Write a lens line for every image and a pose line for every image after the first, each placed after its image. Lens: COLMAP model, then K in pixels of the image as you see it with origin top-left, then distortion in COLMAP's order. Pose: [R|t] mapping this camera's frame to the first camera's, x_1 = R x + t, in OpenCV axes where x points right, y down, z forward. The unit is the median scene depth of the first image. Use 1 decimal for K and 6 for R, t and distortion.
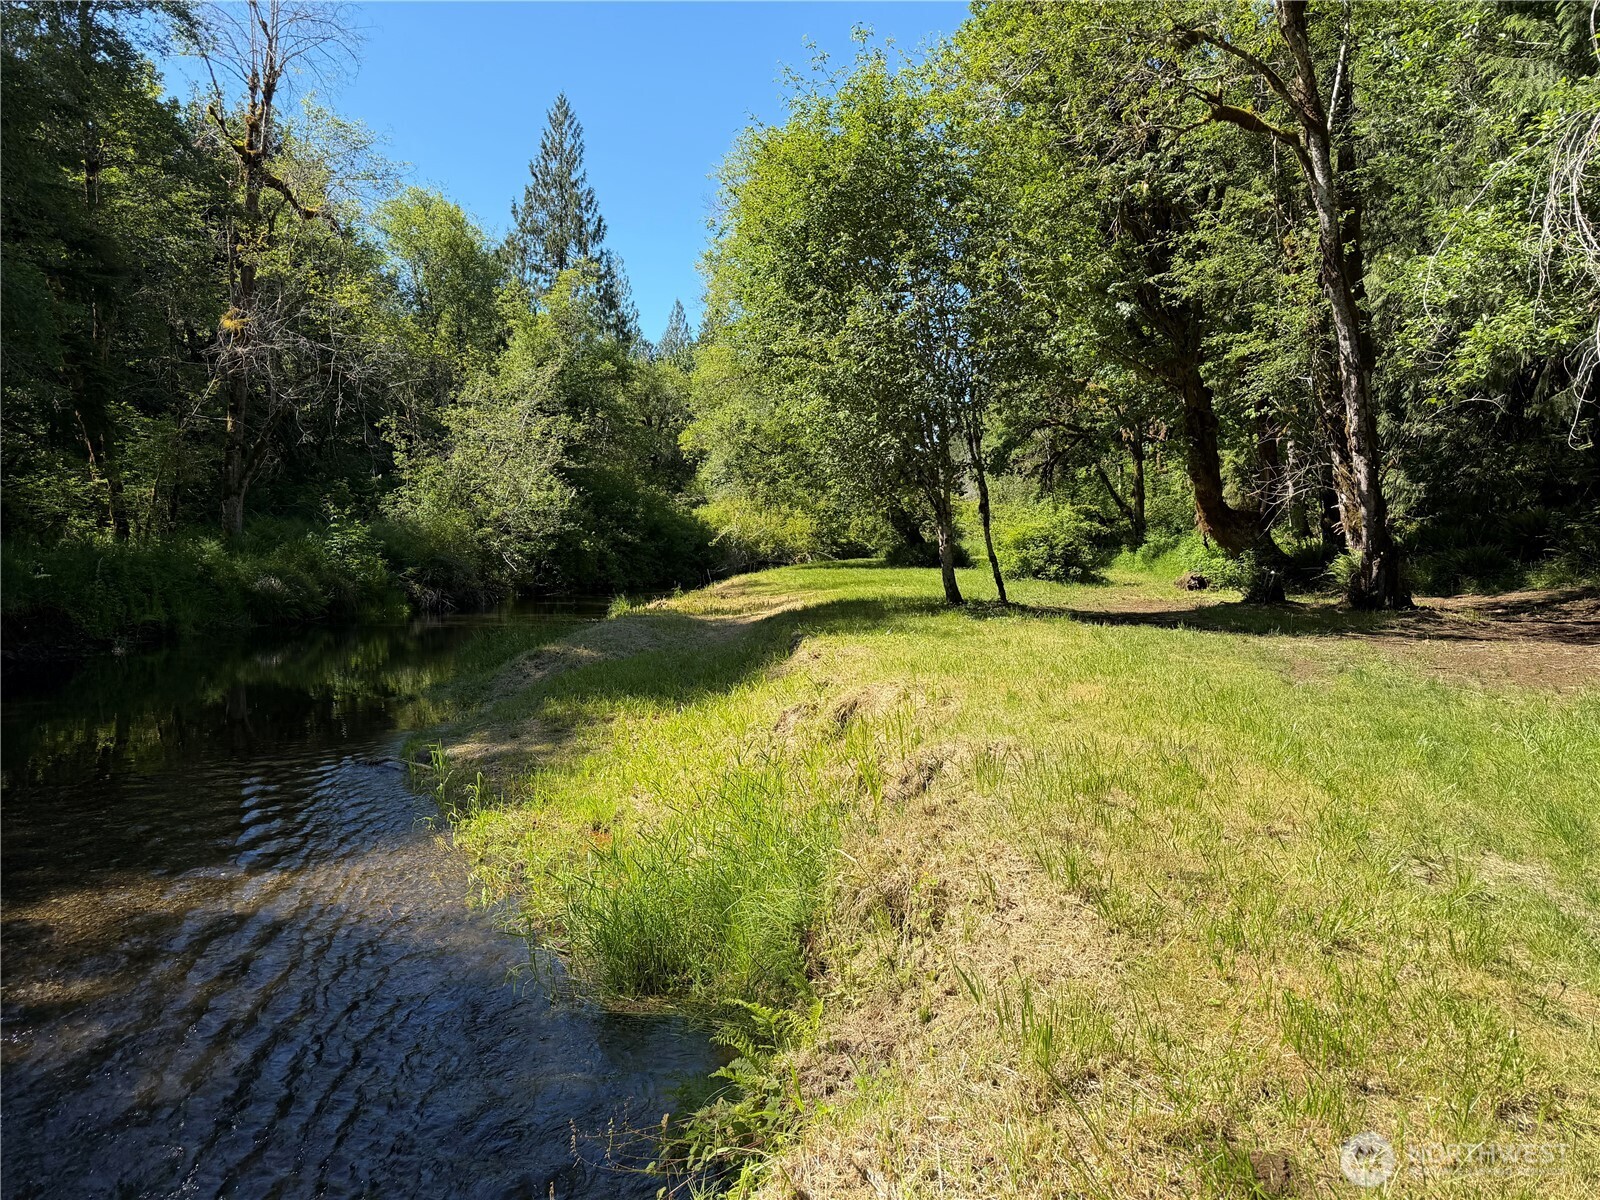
lens RADIAL K [[1129.6, 0, 788.9], [0, 1129.6, 595.1], [0, 0, 1]] dist [0.061617, -0.043849]
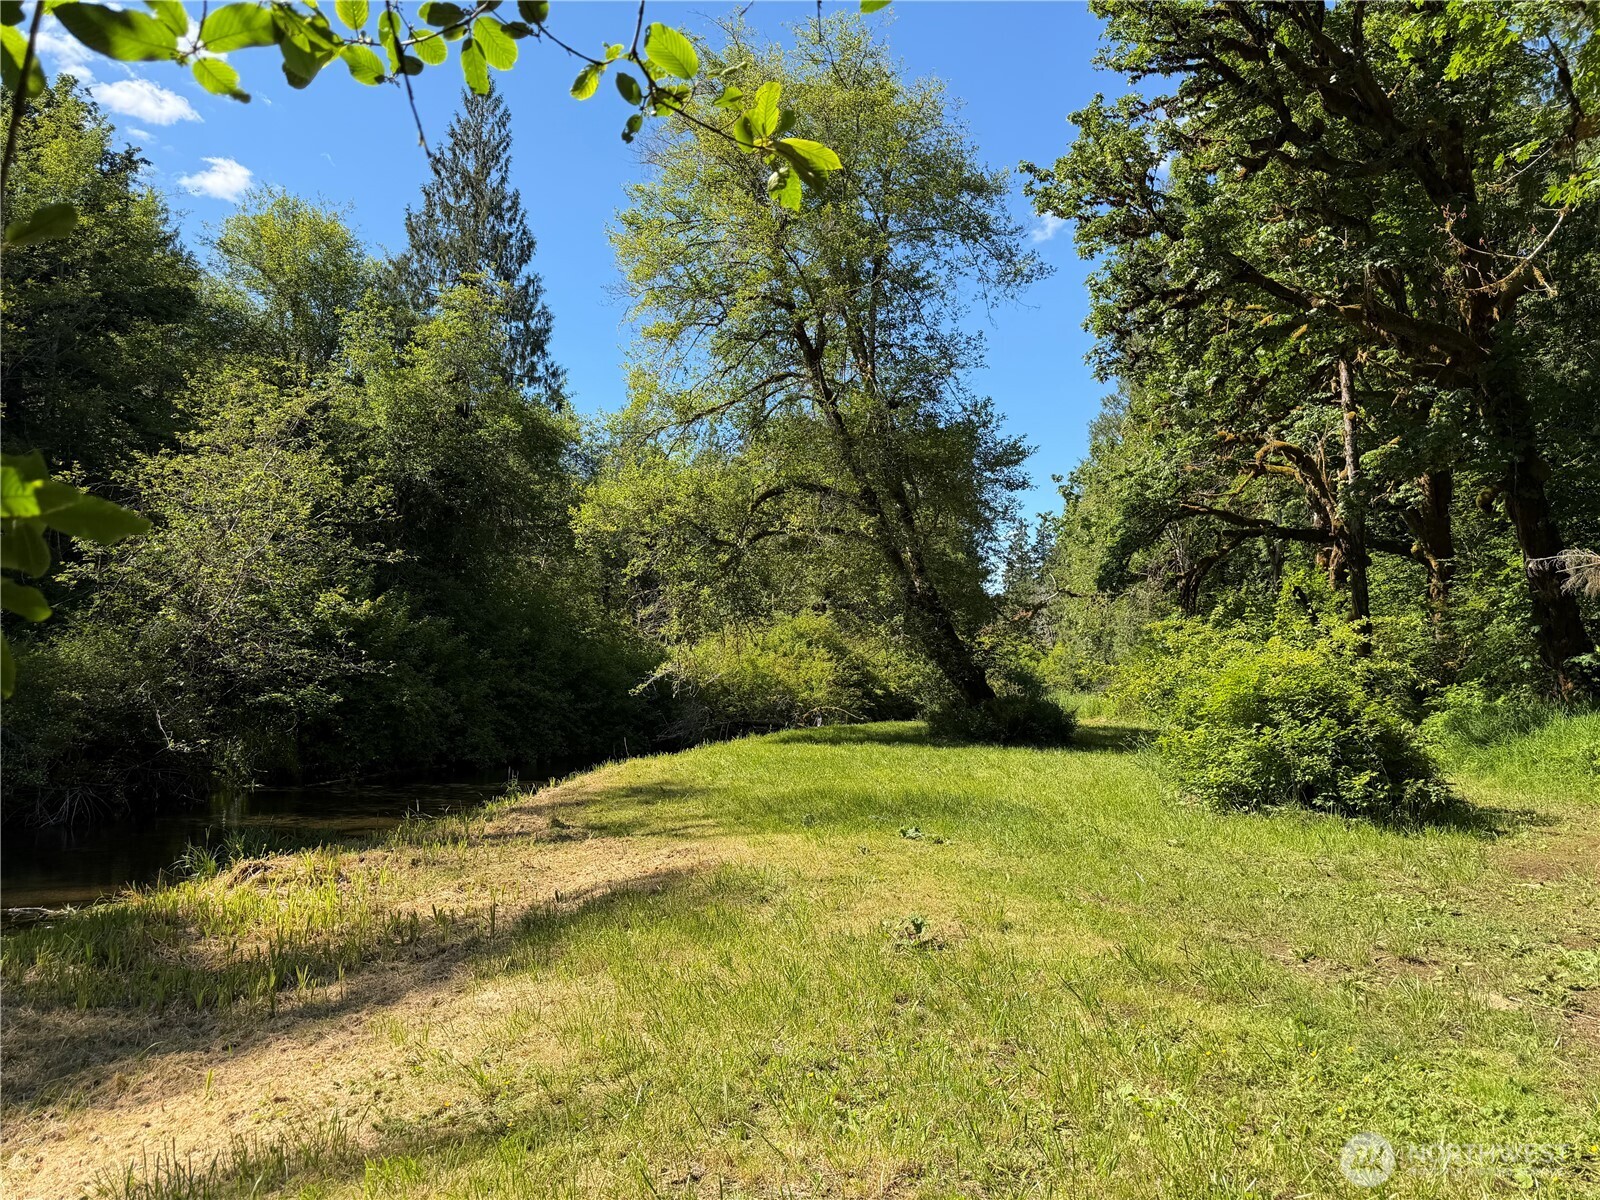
lens RADIAL K [[1129.6, 0, 792.3], [0, 1129.6, 604.8], [0, 0, 1]] dist [0.061617, -0.043849]
pose [[0.998461, 0.010513, -0.054456, 0.115298], [-0.017153, 0.992267, -0.122934, -0.051107], [0.052742, 0.123679, 0.990920, 0.999588]]
